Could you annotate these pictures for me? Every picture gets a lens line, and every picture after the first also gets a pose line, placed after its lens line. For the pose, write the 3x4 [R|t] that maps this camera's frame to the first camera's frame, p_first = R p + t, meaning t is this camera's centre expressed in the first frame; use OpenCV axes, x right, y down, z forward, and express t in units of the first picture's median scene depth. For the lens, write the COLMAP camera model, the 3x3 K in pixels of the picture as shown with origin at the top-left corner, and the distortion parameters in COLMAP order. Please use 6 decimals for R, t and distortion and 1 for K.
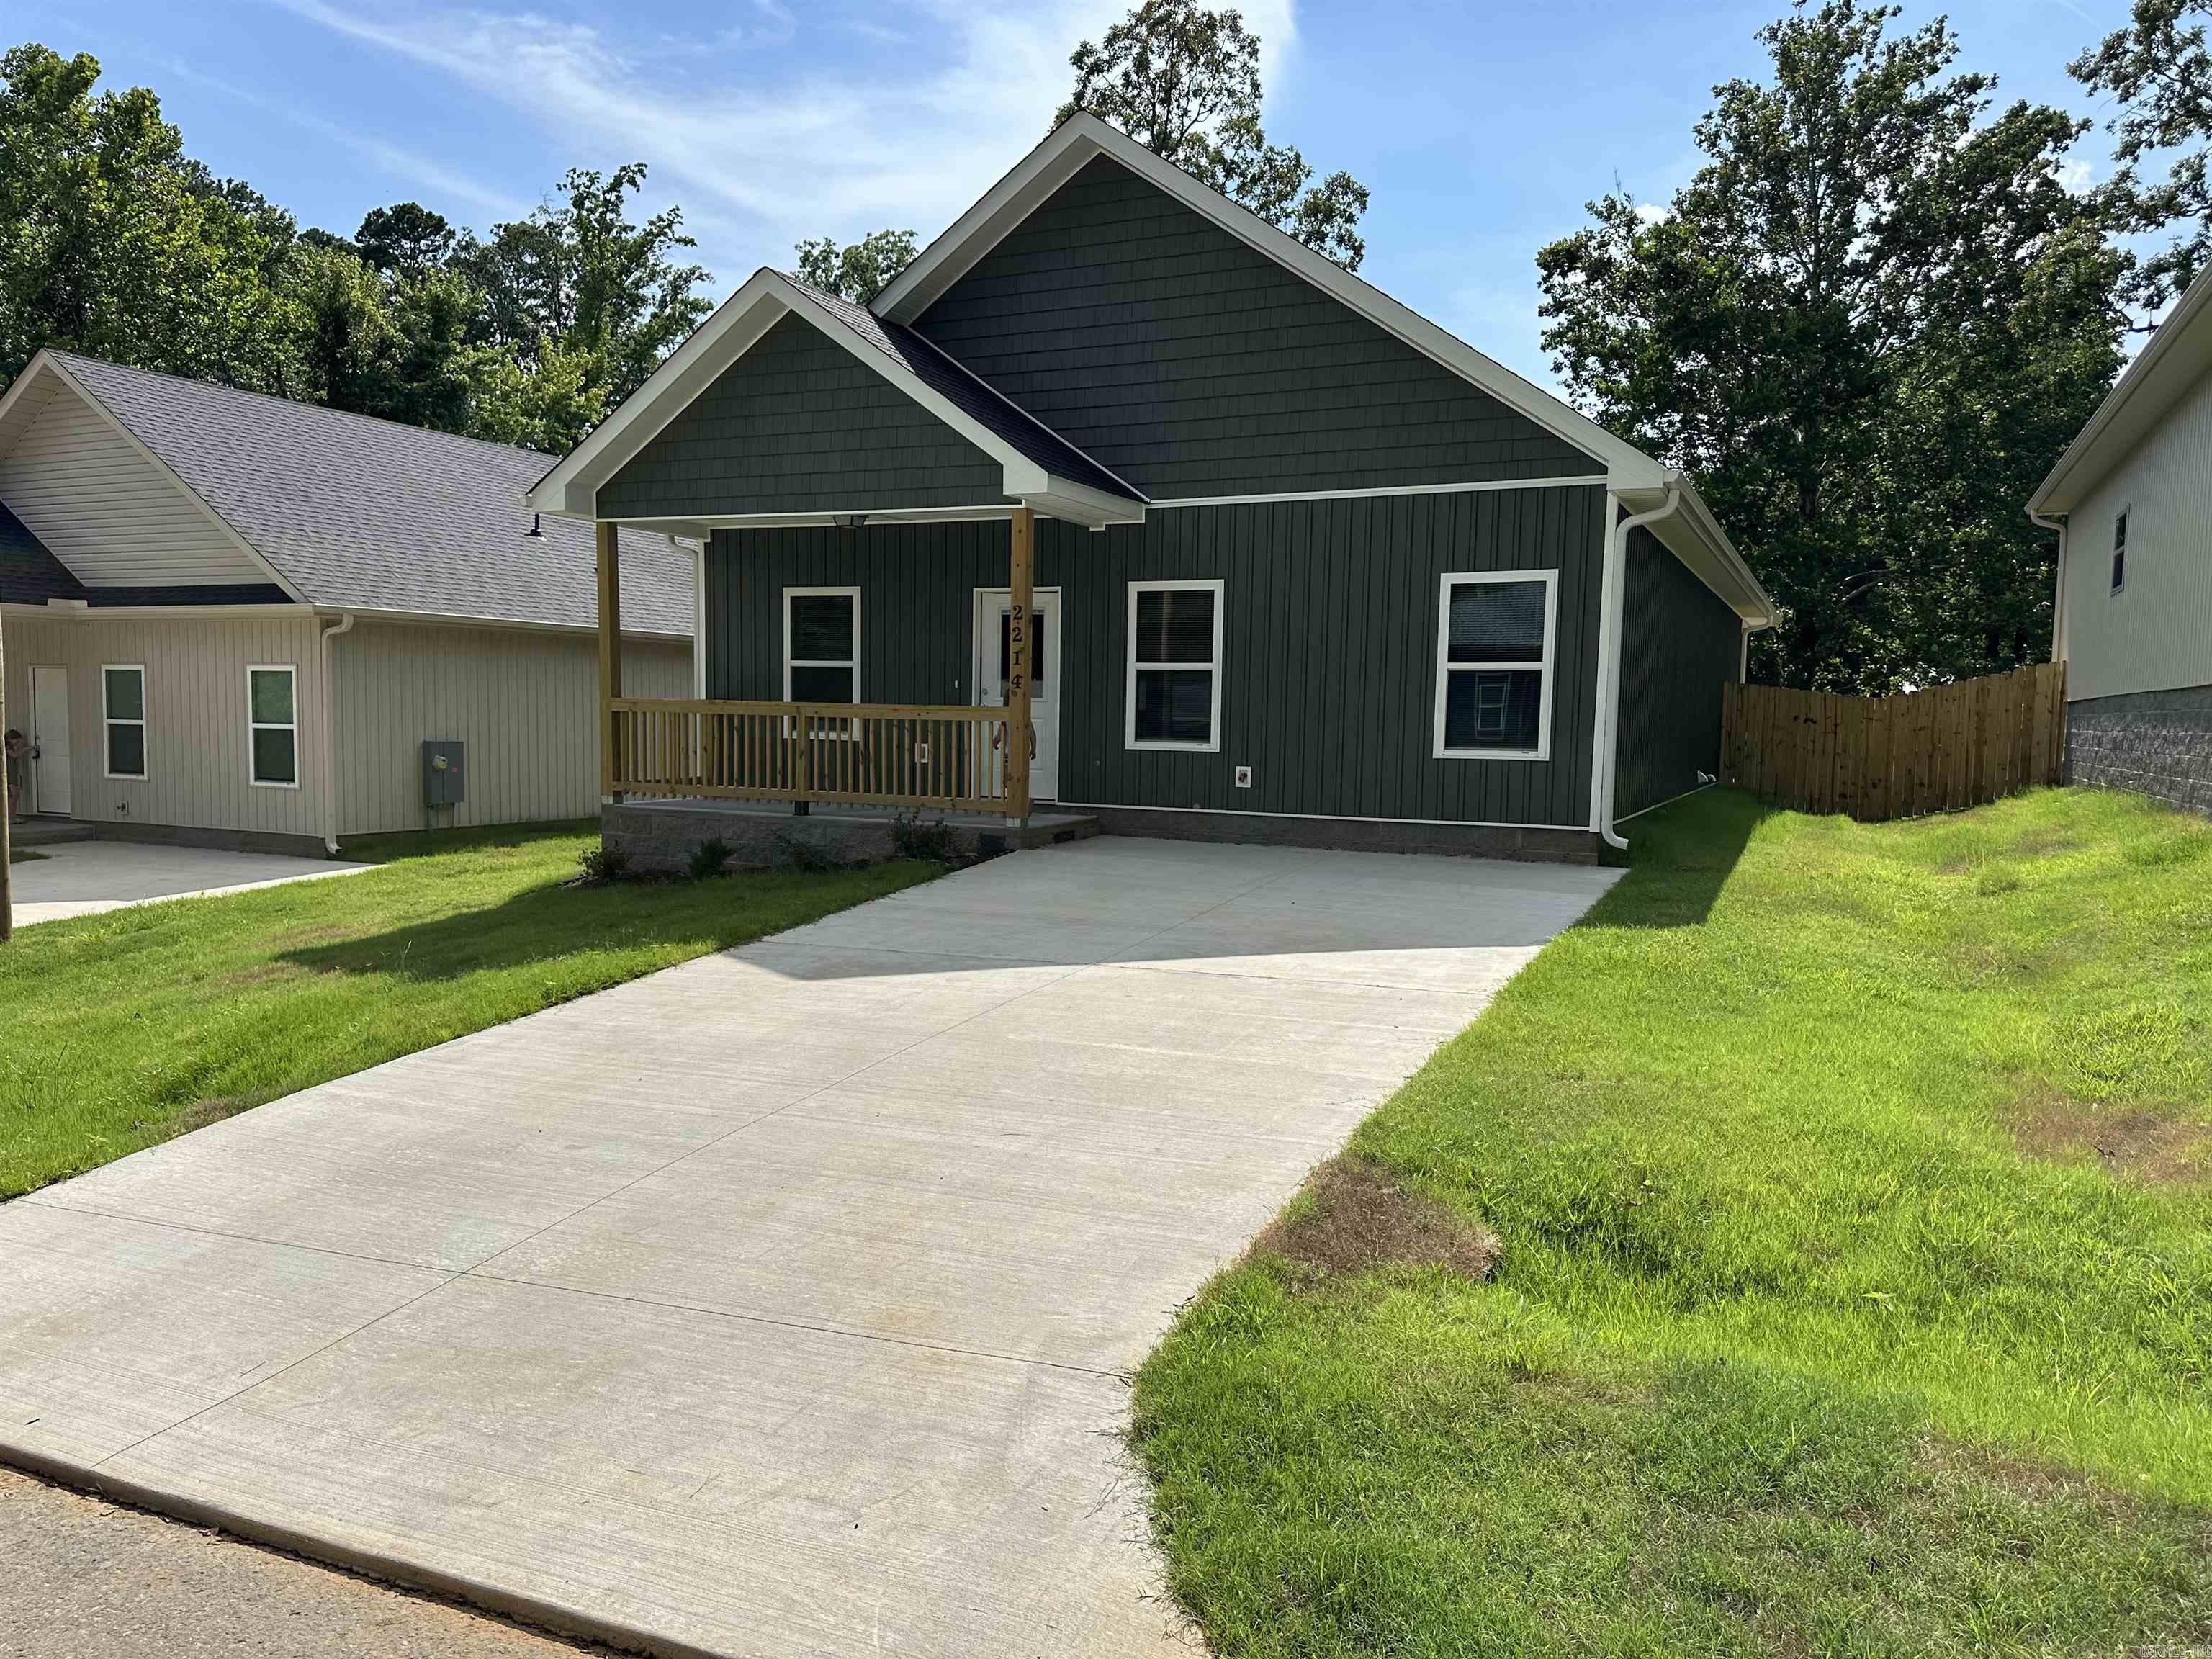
lens RADIAL K [[1541.0, 0, 1100.2], [0, 1541.0, 850.3], [0, 0, 1]] dist [0.057866, -0.045439]
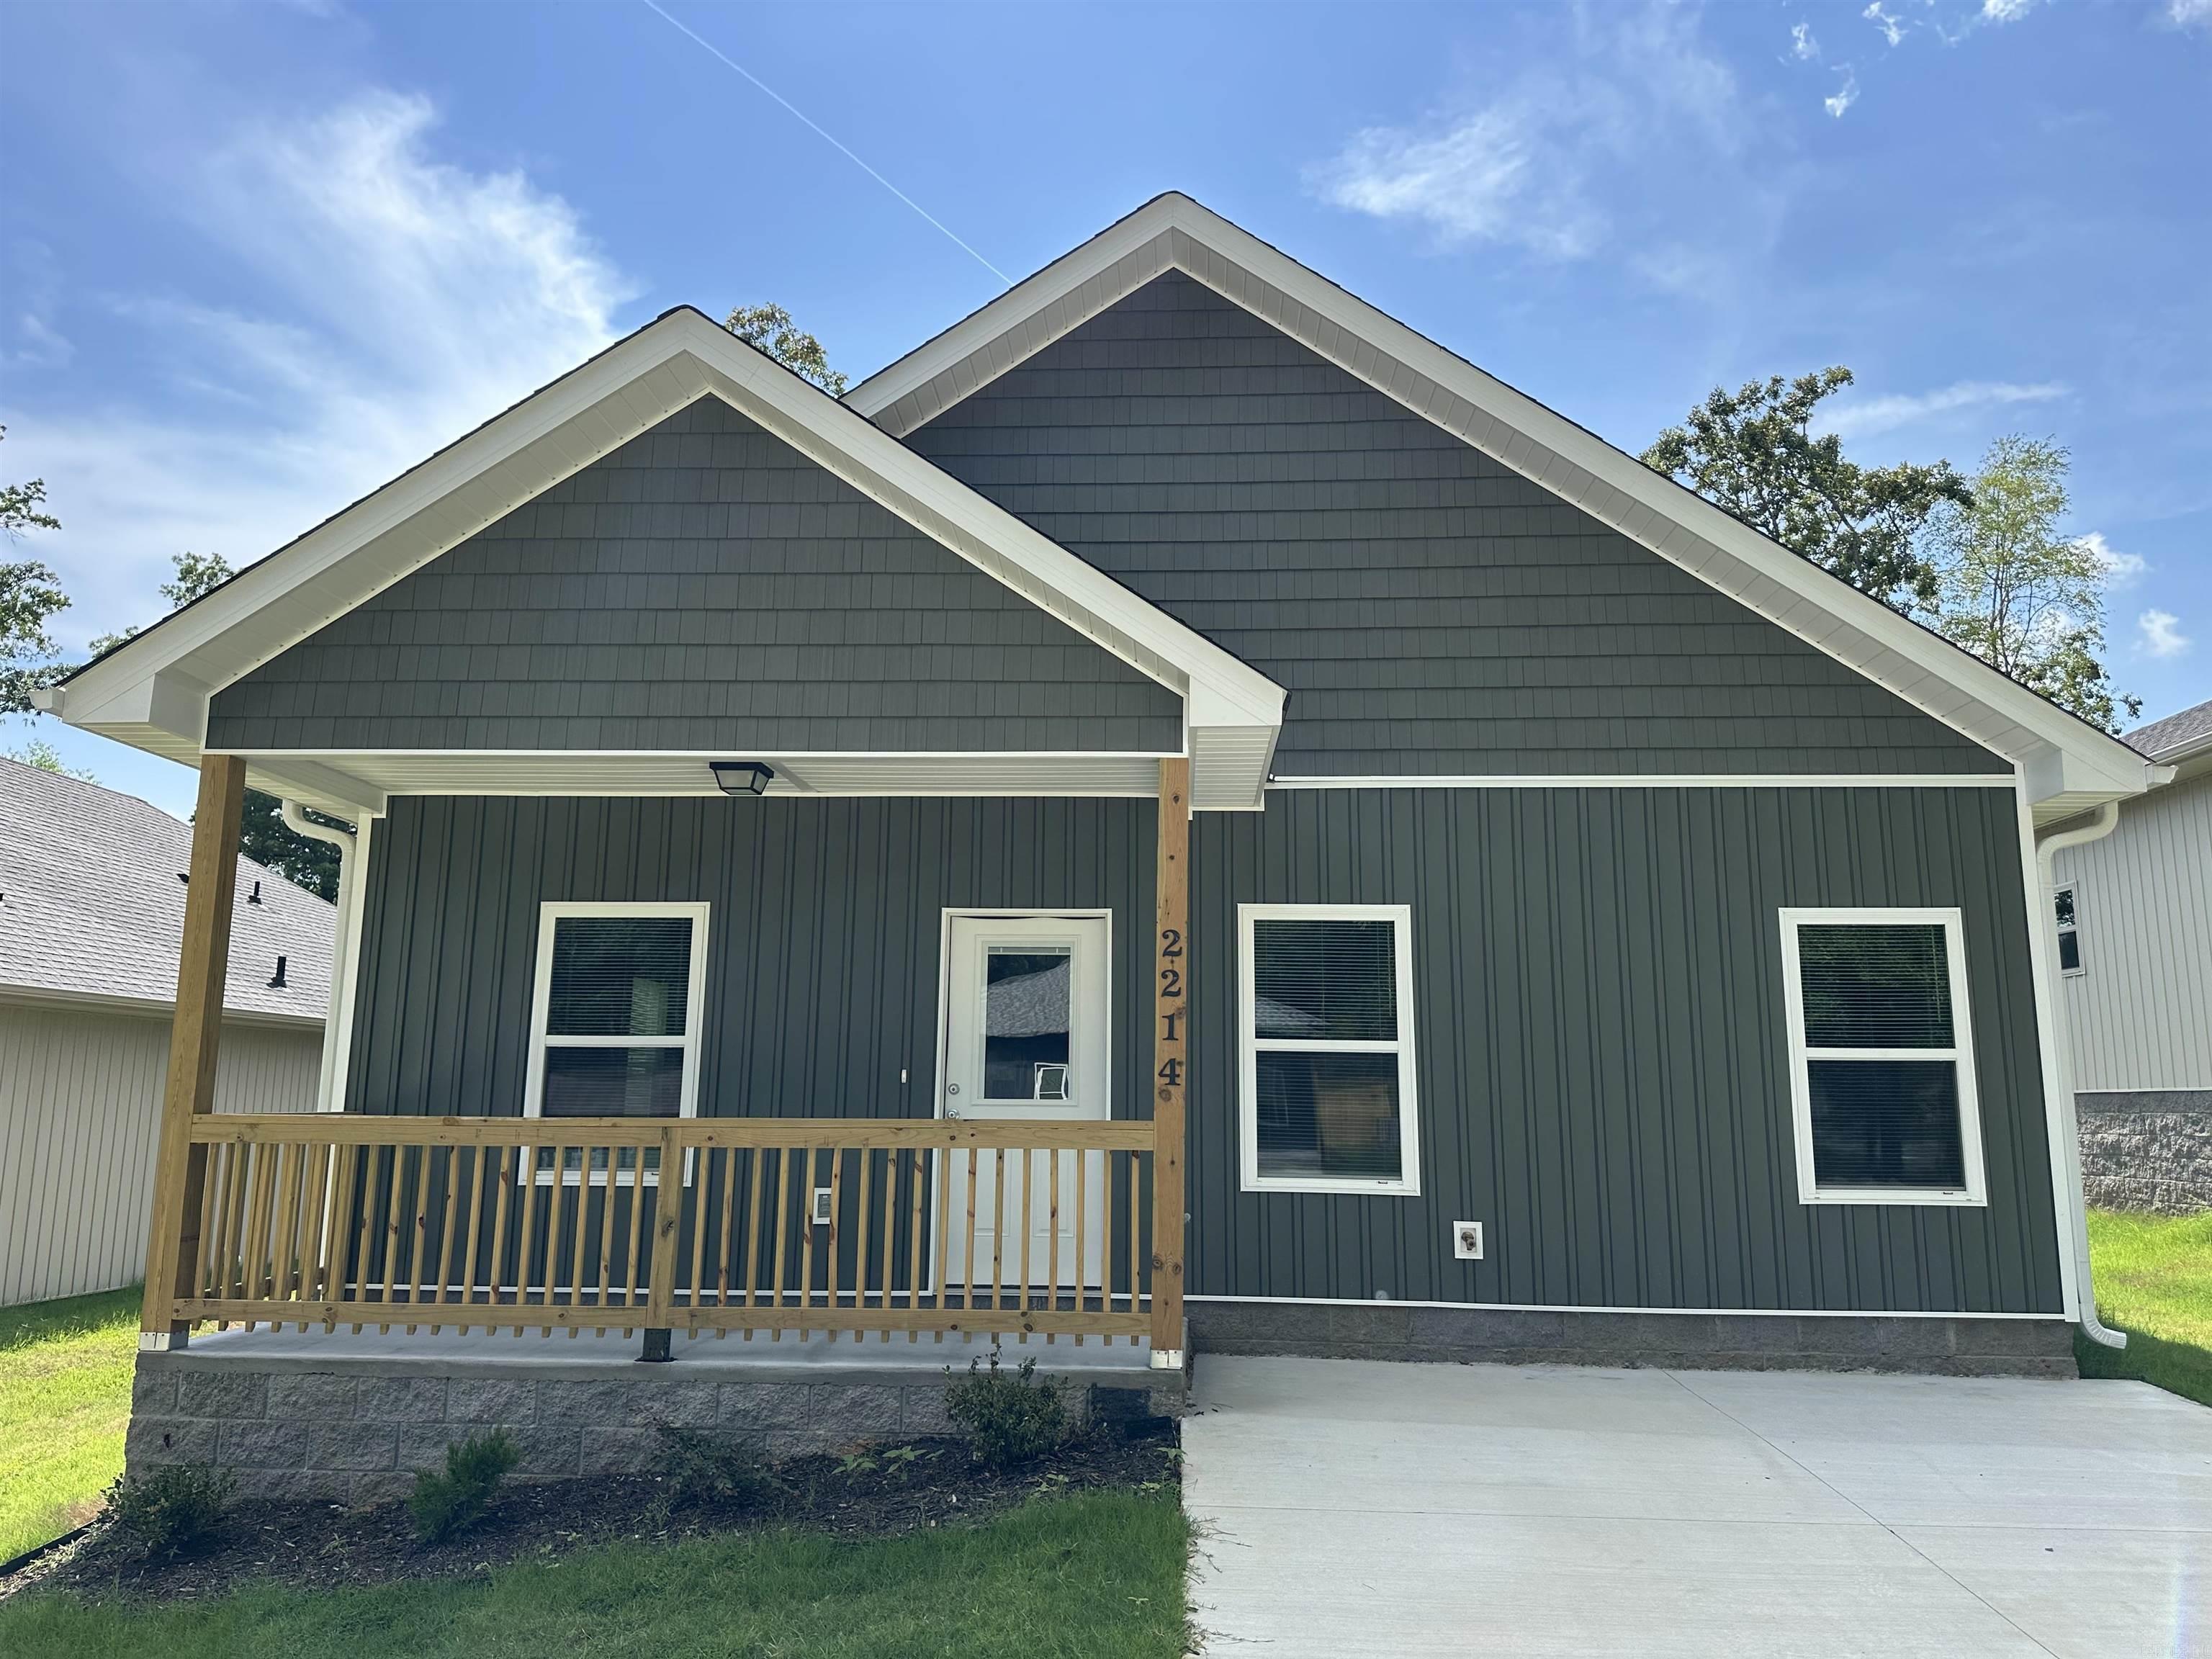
lens RADIAL K [[1541.0, 0, 1102.1], [0, 1541.0, 817.9], [0, 0, 1]] dist [0.057866, -0.045439]
pose [[0.922444, 0.062019, 0.381118, -0.256509], [0.041867, 0.965134, -0.258388, -0.053567], [-0.383855, 0.254305, 0.887685, 0.470612]]
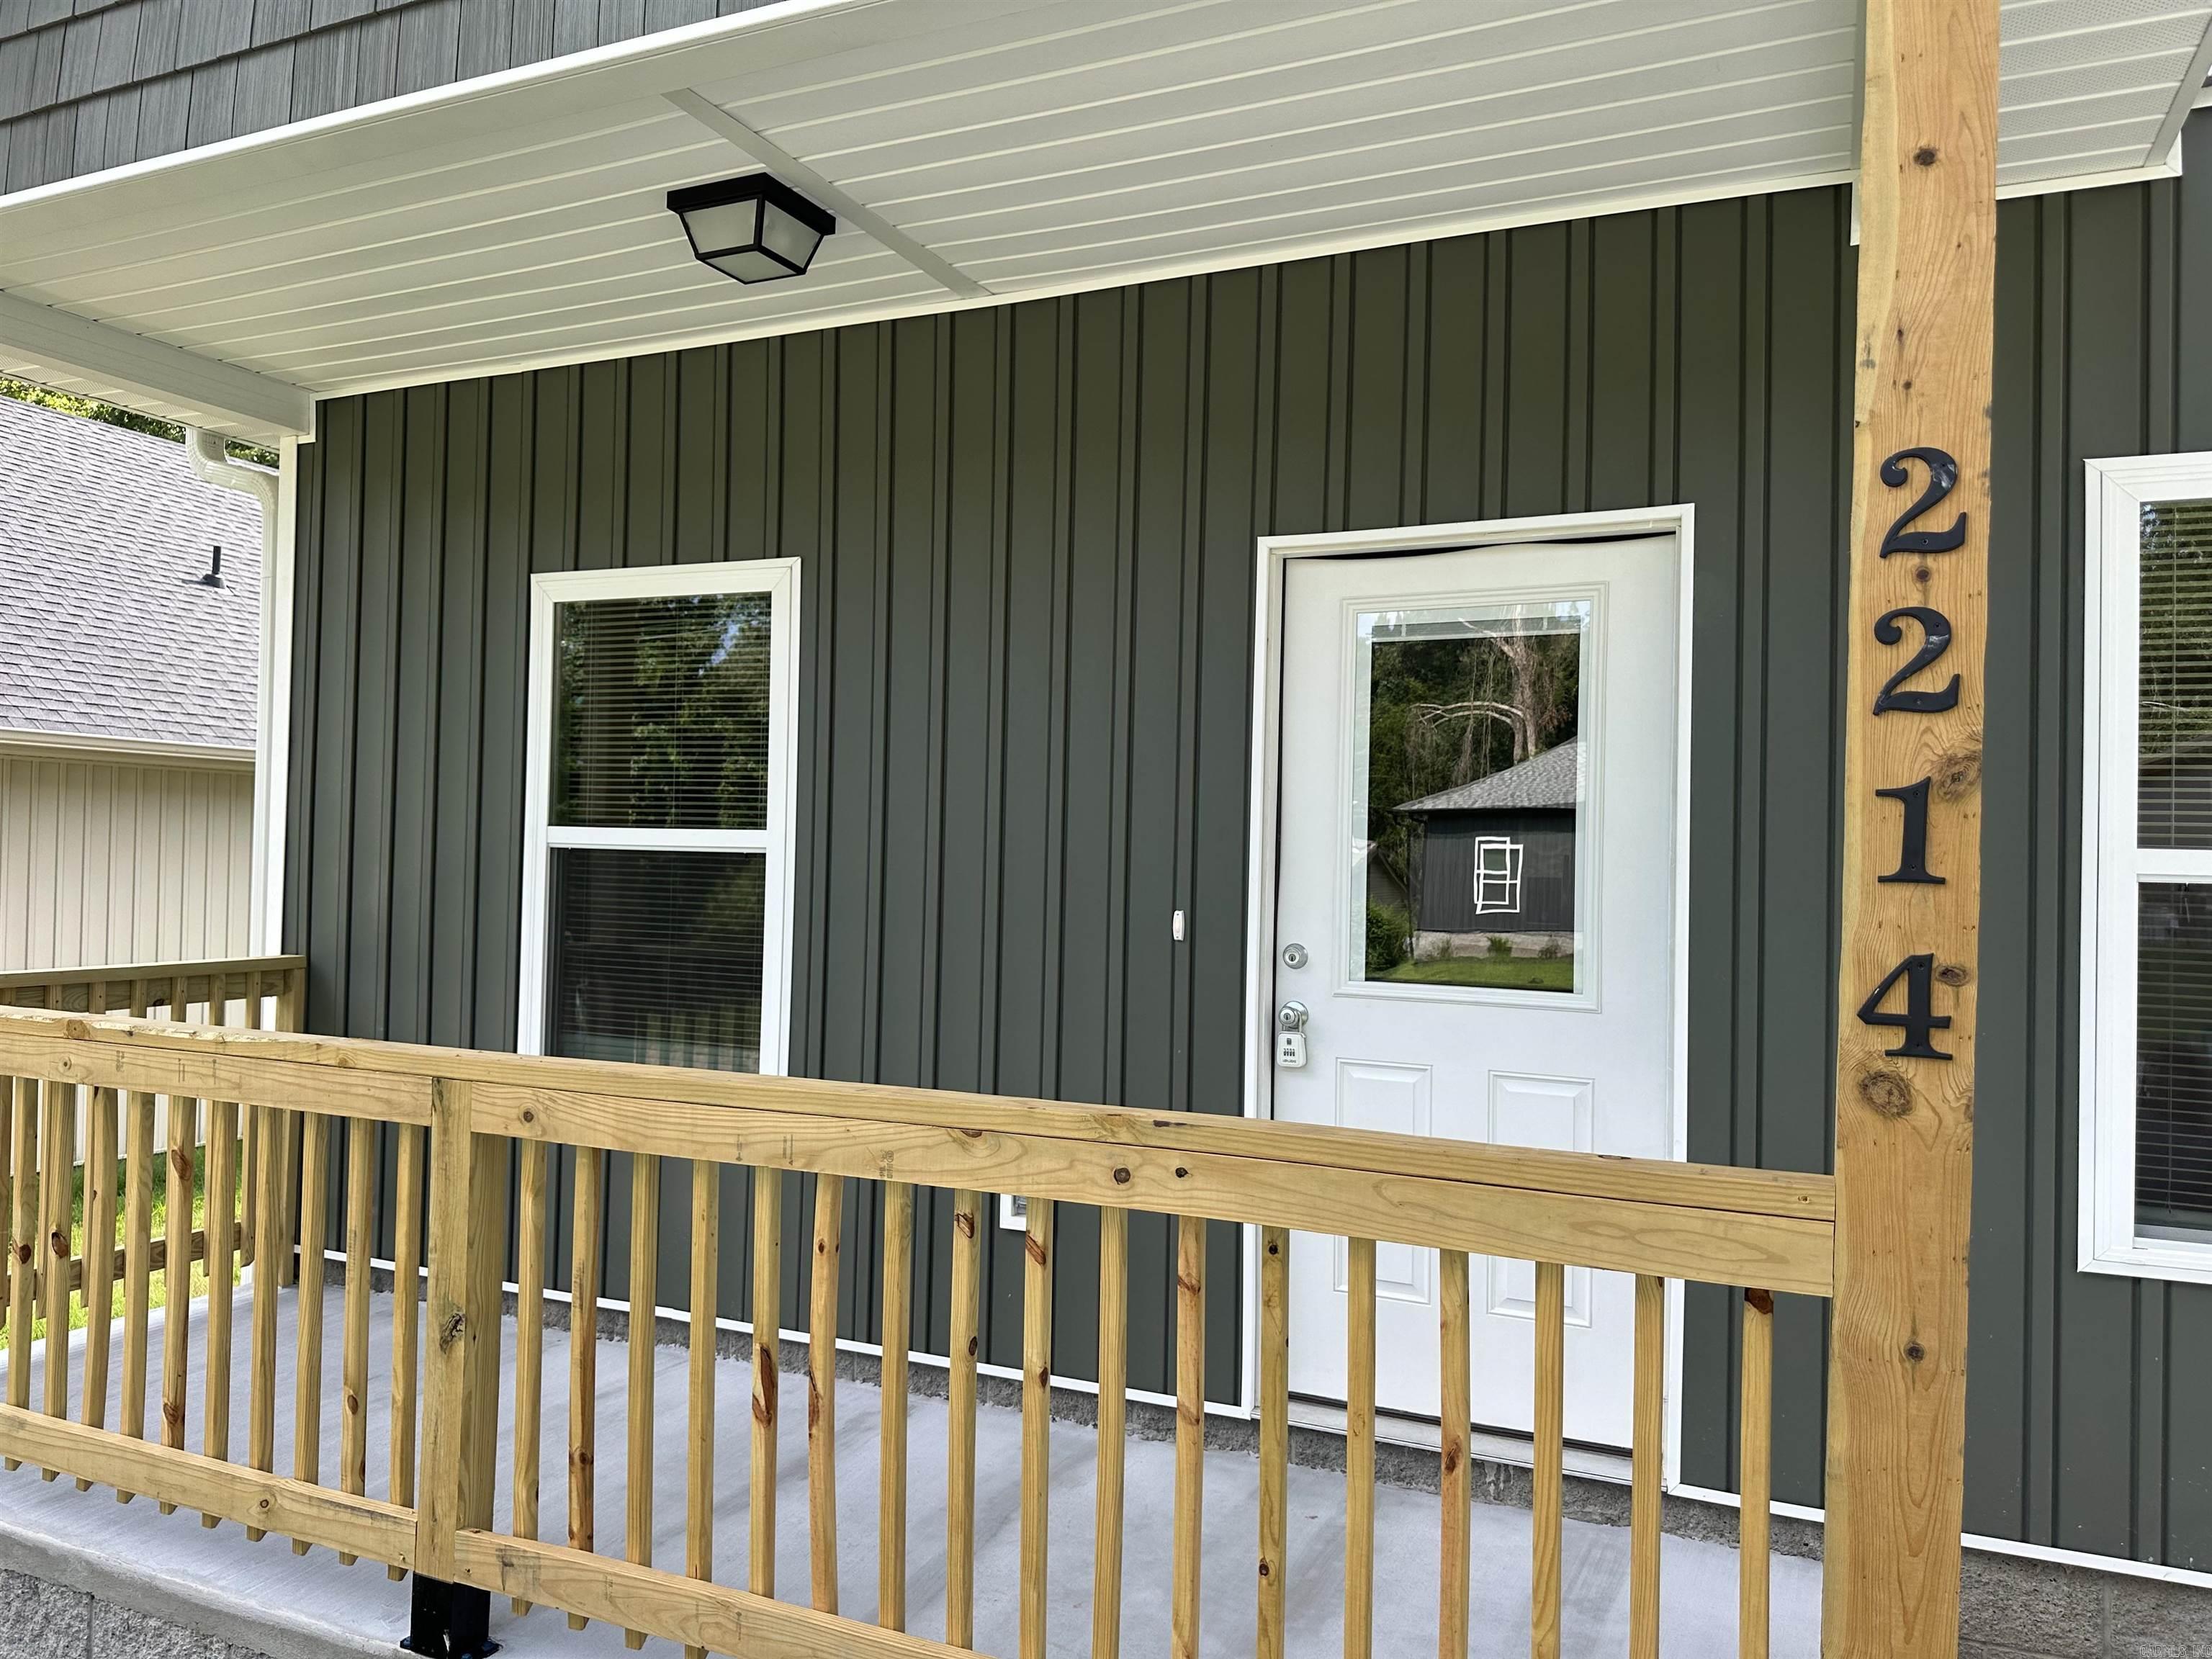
lens RADIAL K [[1541.0, 0, 1103.5], [0, 1541.0, 830.1], [0, 0, 1]] dist [0.057866, -0.045439]
pose [[0.999777, 0.005732, 0.020318, -0.114803], [-0.003434, 0.993771, -0.111387, -0.100630], [-0.020830, 0.111293, 0.993569, 0.787194]]
